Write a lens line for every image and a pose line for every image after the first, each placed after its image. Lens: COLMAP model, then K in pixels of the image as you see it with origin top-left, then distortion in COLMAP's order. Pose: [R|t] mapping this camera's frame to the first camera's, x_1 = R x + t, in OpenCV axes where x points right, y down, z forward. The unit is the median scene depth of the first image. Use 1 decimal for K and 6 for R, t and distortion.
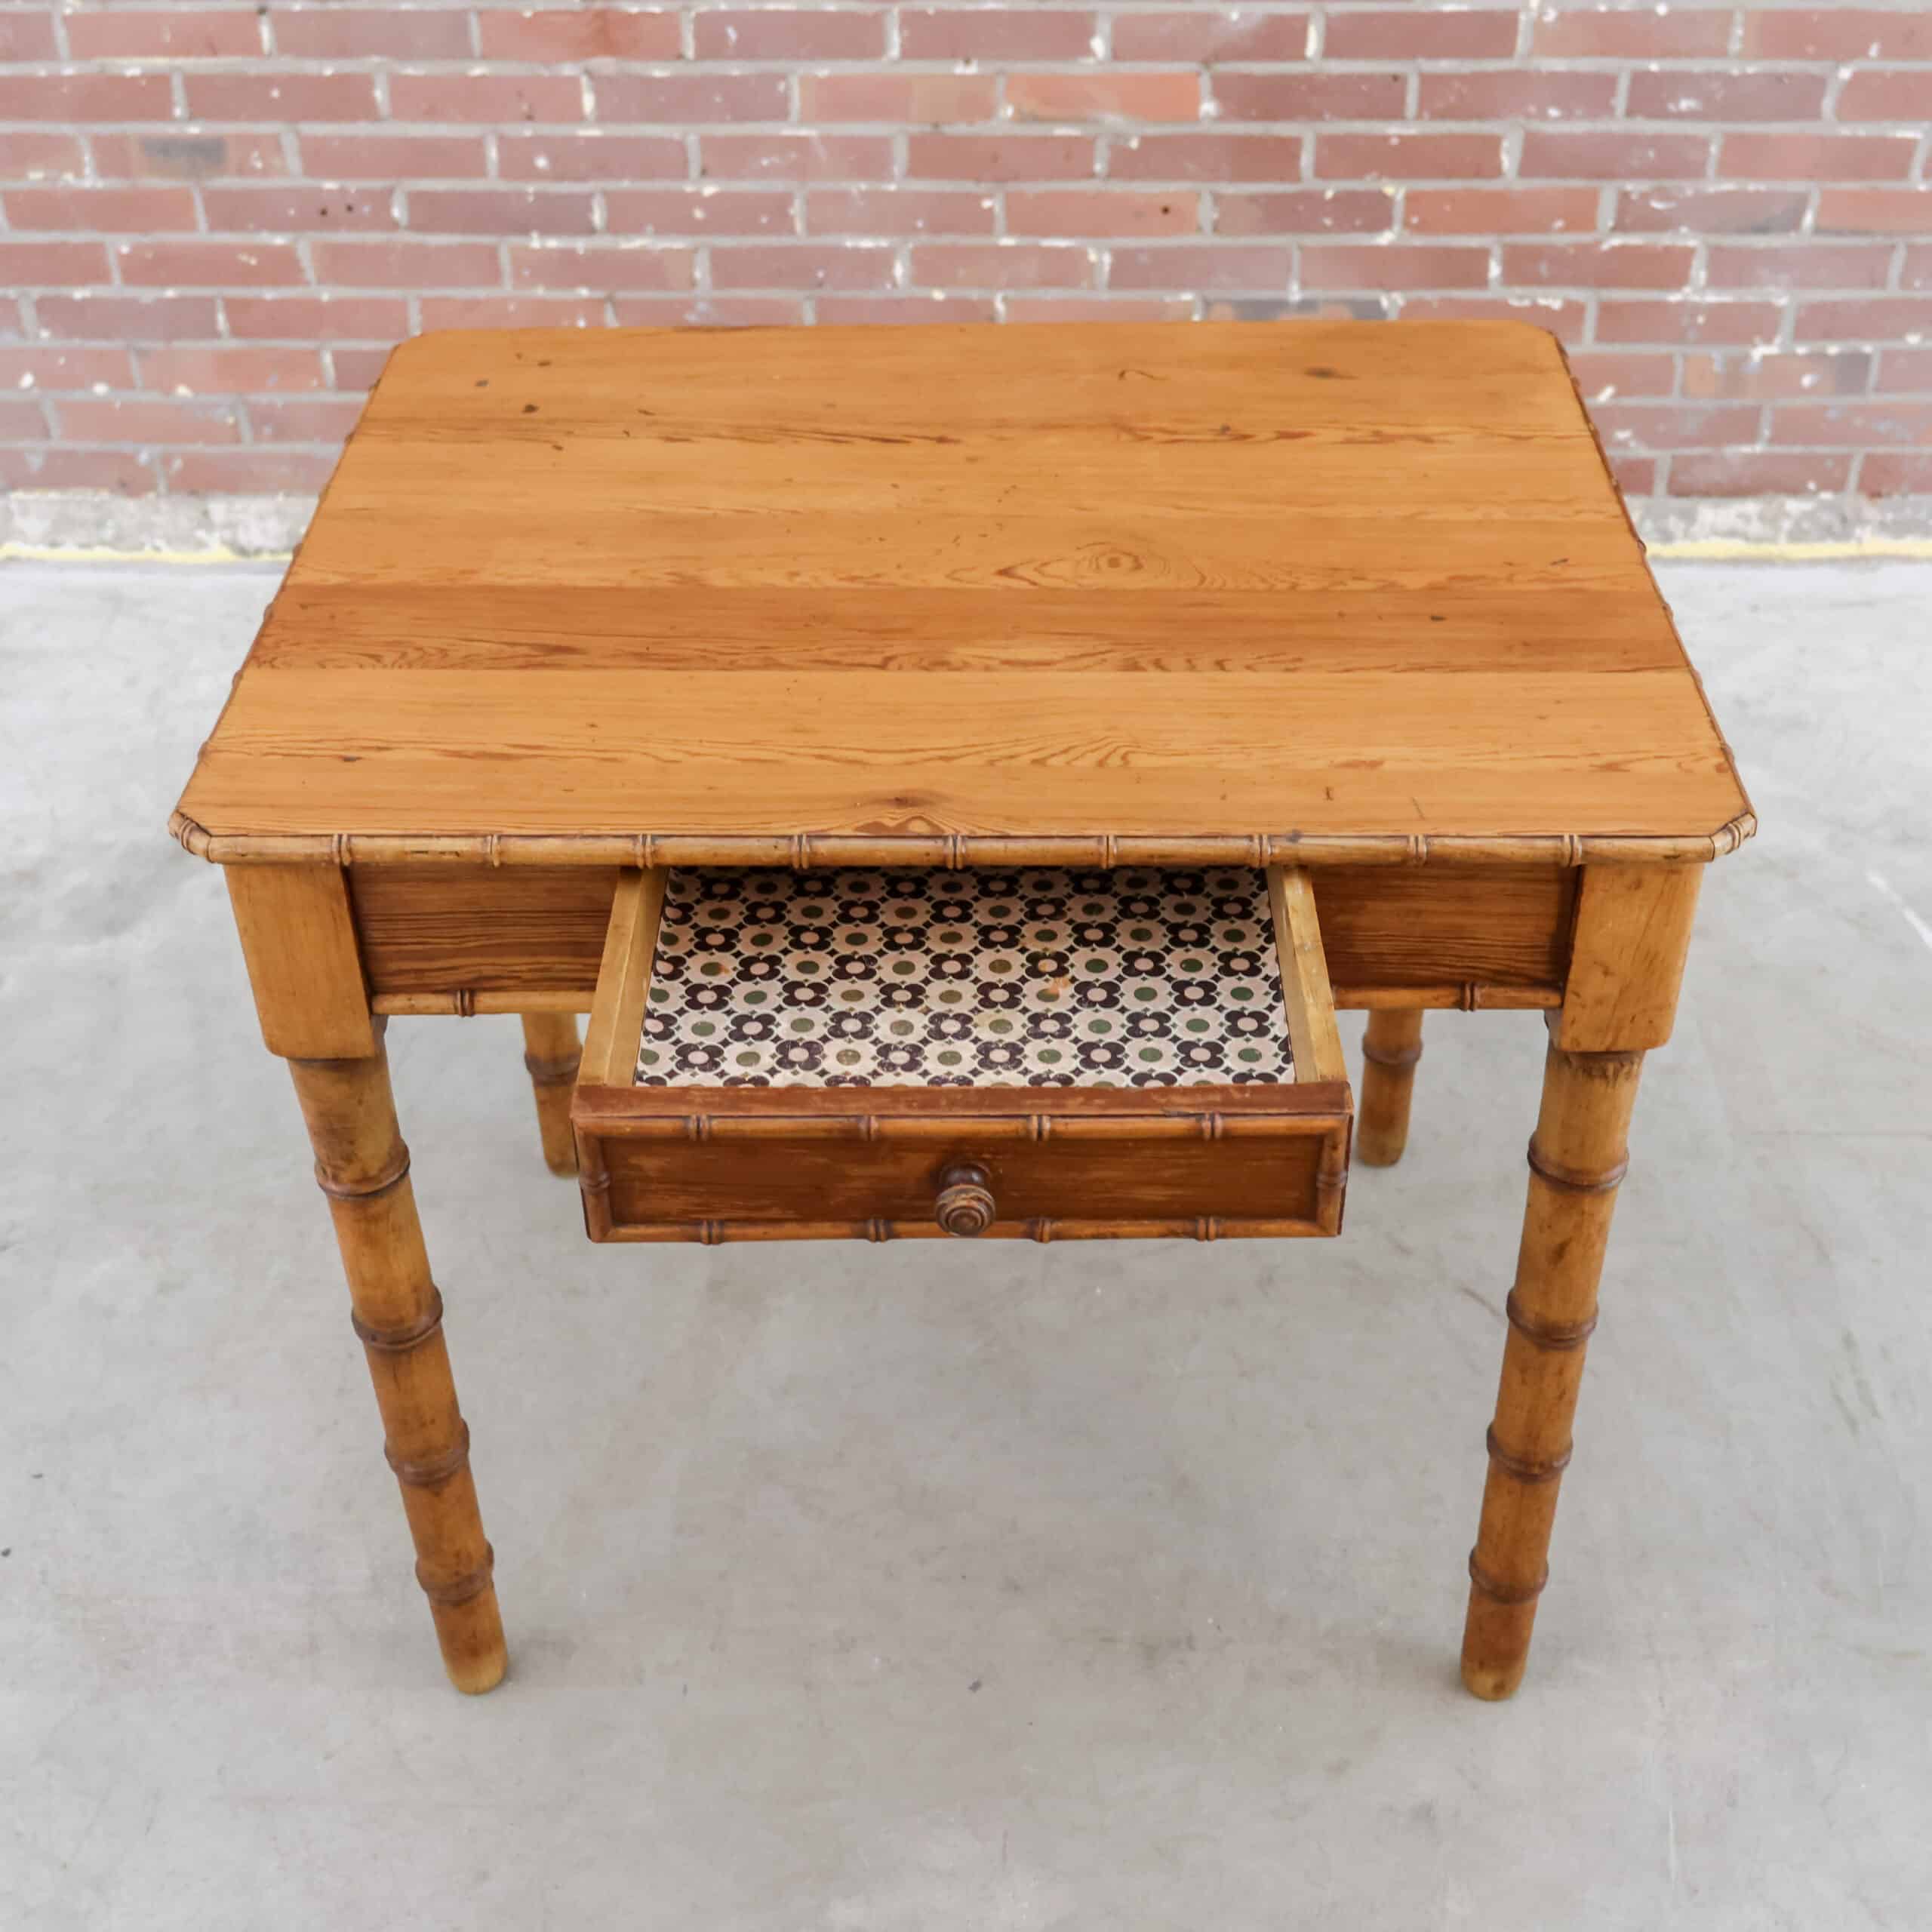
lens RADIAL K [[2433.6, 0, 966.0], [0, 2433.6, 966.0], [0, 0, 1]] dist [-0.008988, -0.006045]
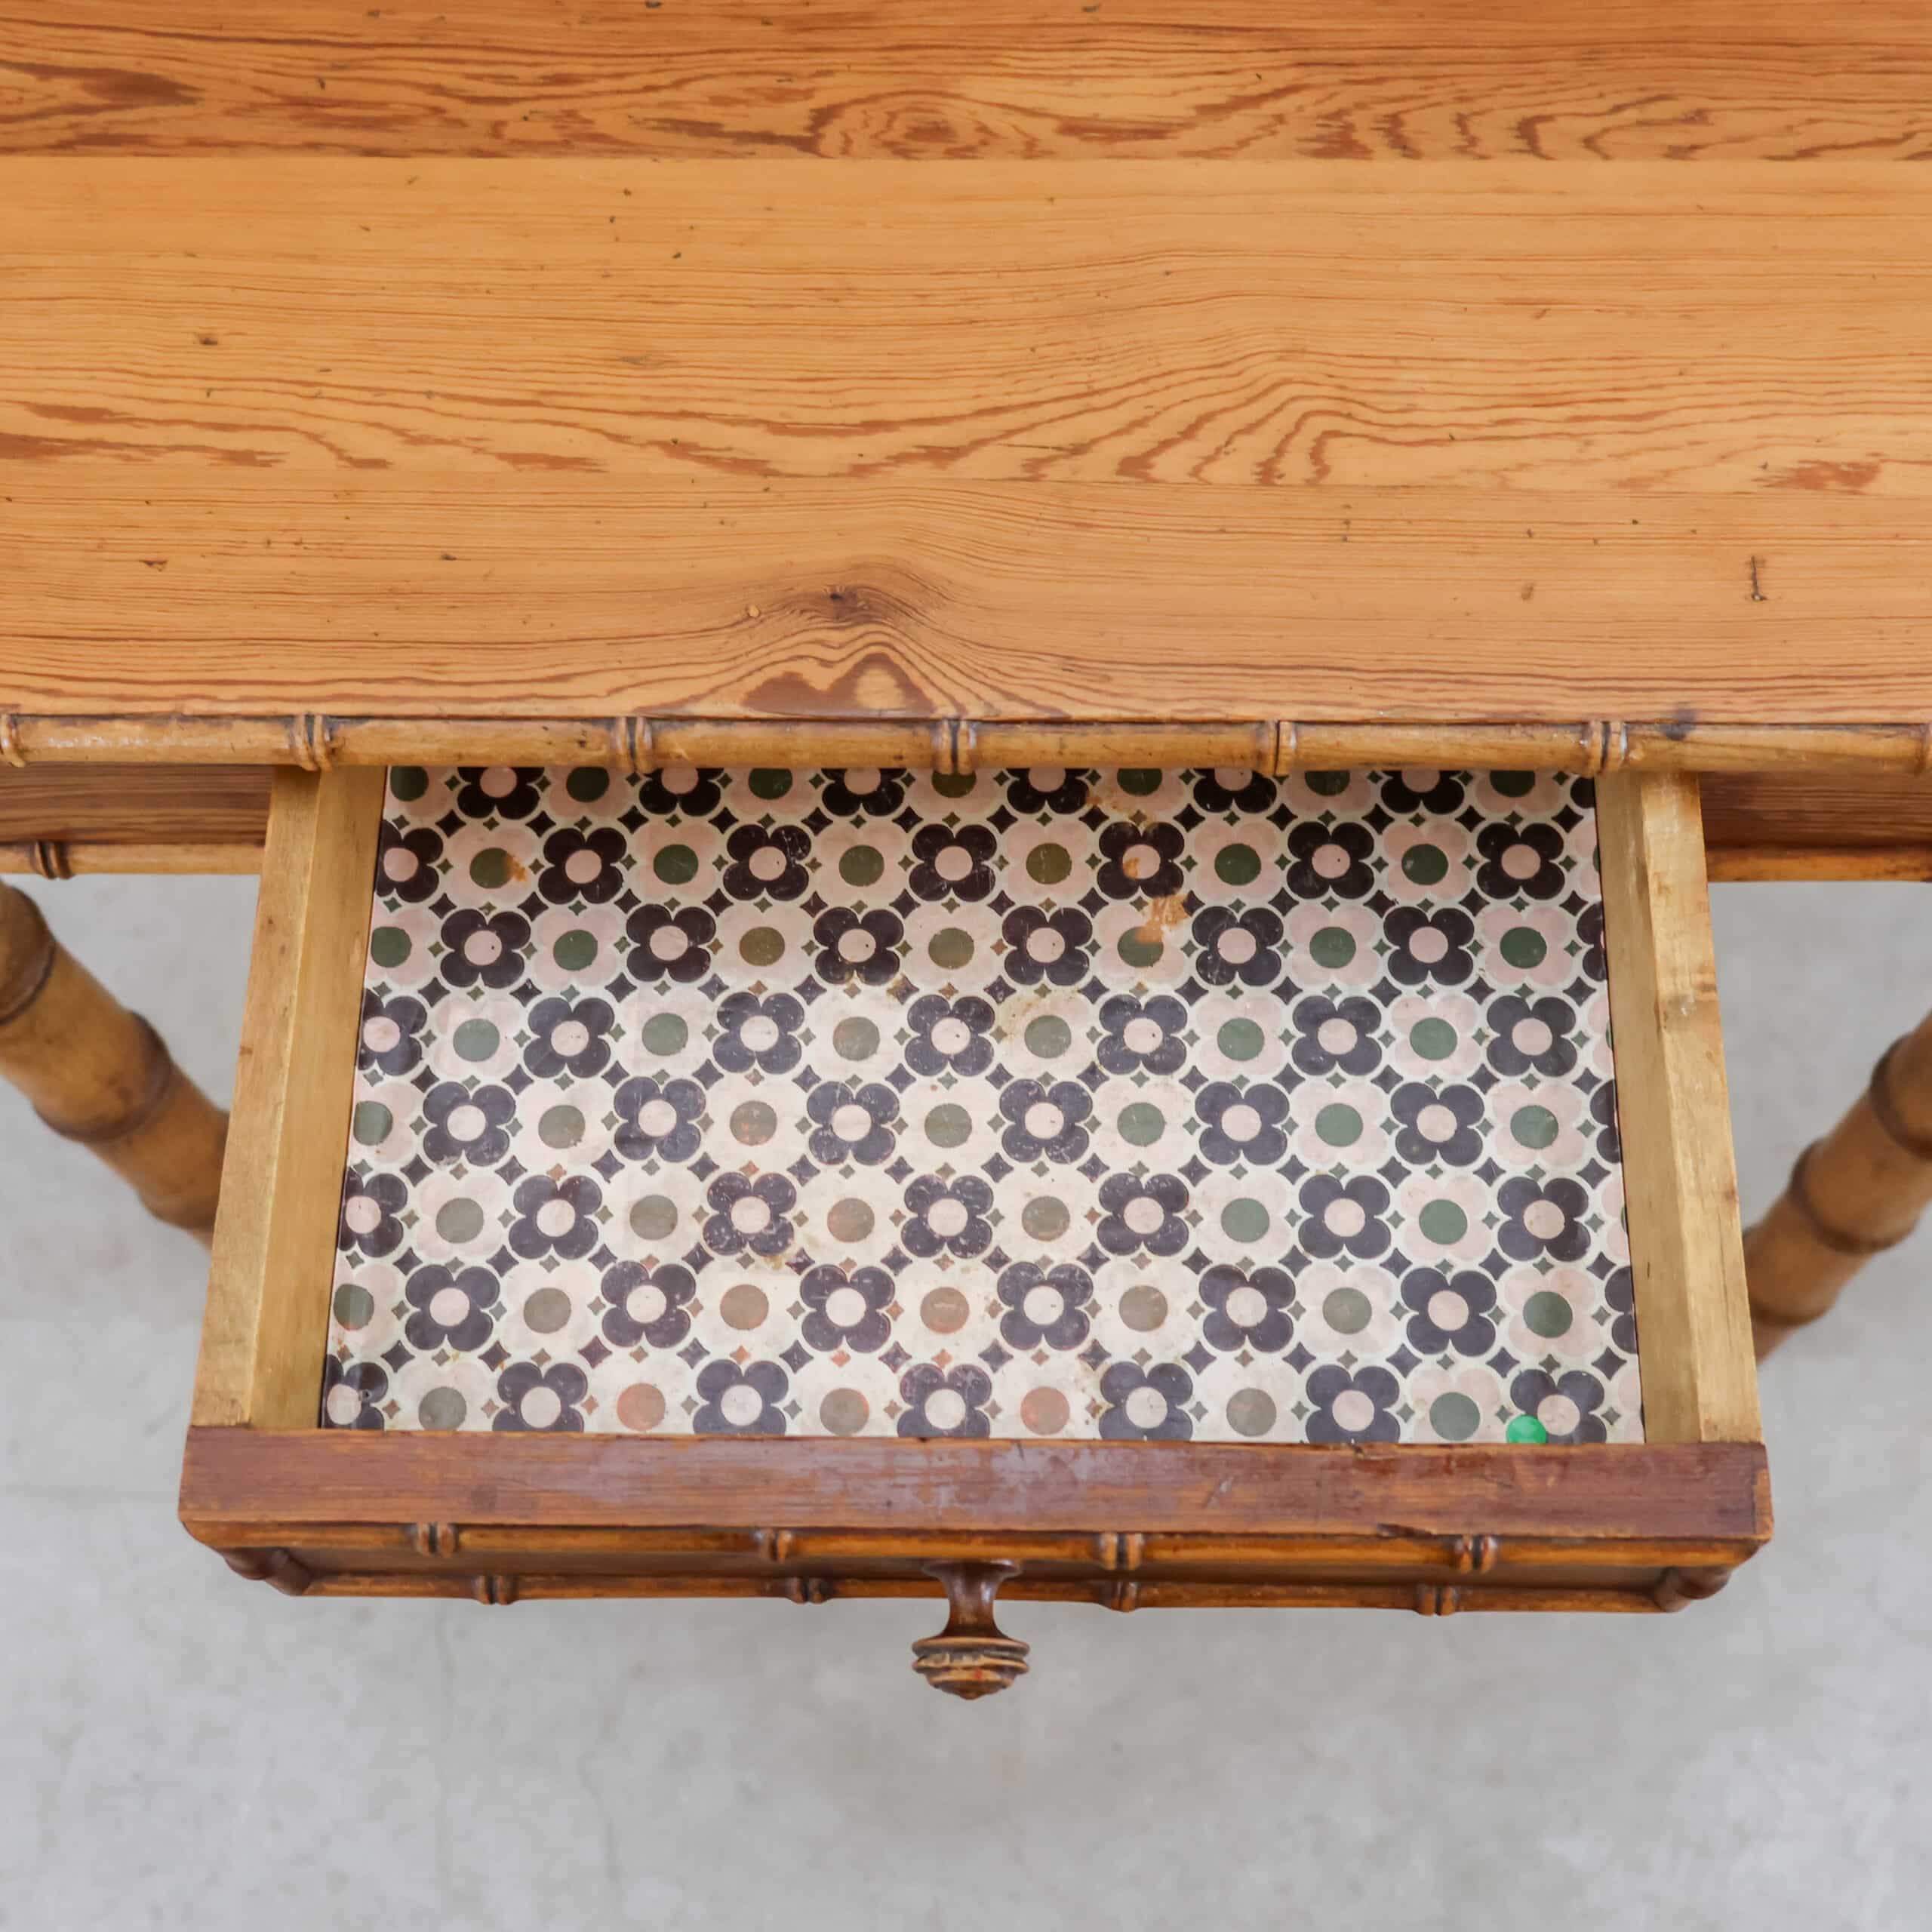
lens RADIAL K [[2536.1, 0, 904.3], [0, 2536.1, 965.9], [0, 0, 1]] dist [0.013666, -0.006737]
pose [[0.998947, 0.004478, -0.045654, 0.008237], [0.019574, 0.858470, 0.512489, -0.258966], [0.041487, -0.512843, 0.857479, 0.534764]]
